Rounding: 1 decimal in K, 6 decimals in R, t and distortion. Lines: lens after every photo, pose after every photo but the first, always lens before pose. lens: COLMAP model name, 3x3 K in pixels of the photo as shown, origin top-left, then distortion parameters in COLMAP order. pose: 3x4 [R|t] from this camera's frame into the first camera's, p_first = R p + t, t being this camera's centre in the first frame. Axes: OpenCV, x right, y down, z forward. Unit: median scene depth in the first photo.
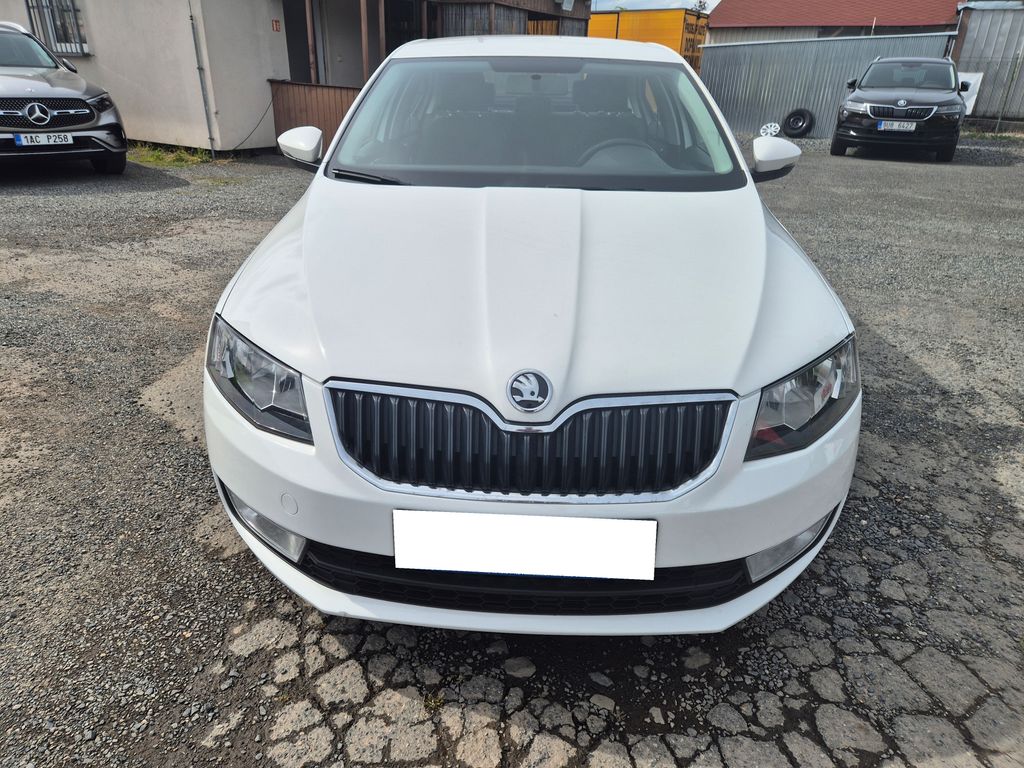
lens RADIAL K [[677.2, 0, 505.3], [0, 677.2, 383.7], [0, 0, 1]] dist [0.066524, -0.052398]
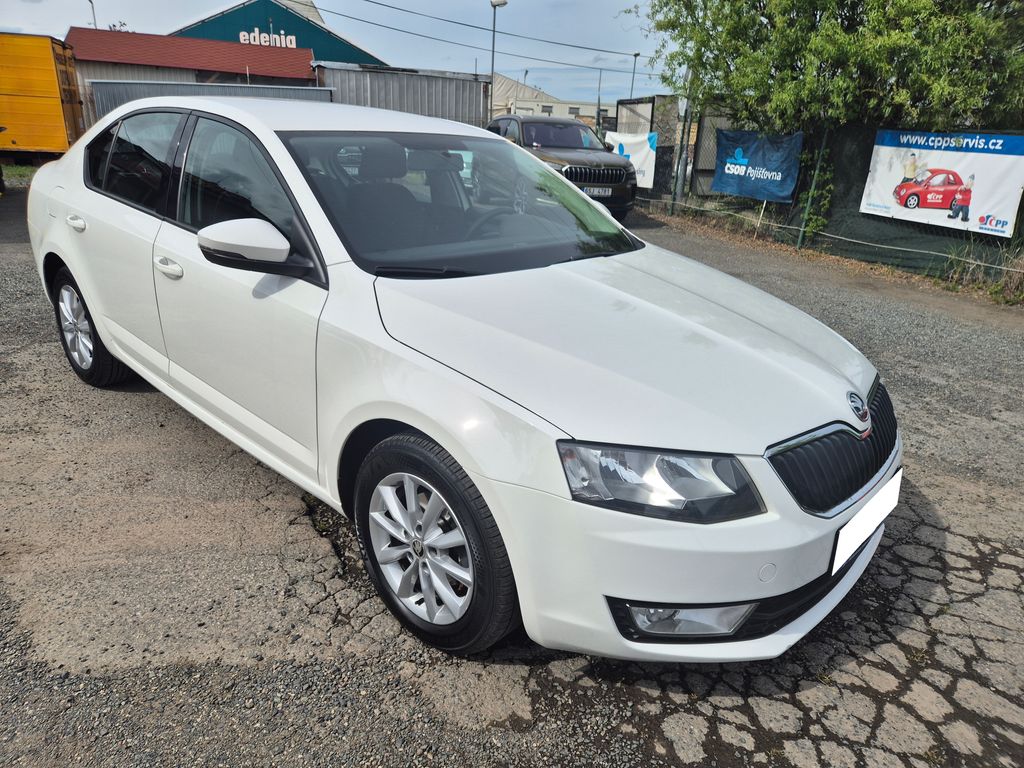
lens RADIAL K [[677.2, 0, 505.3], [0, 677.2, 383.7], [0, 0, 1]] dist [0.066524, -0.052398]
pose [[0.654611, -0.250911, 0.713112, -1.156262], [0.281505, 0.956377, 0.078093, -0.283219], [-0.701598, 0.149624, 0.696687, 0.429602]]
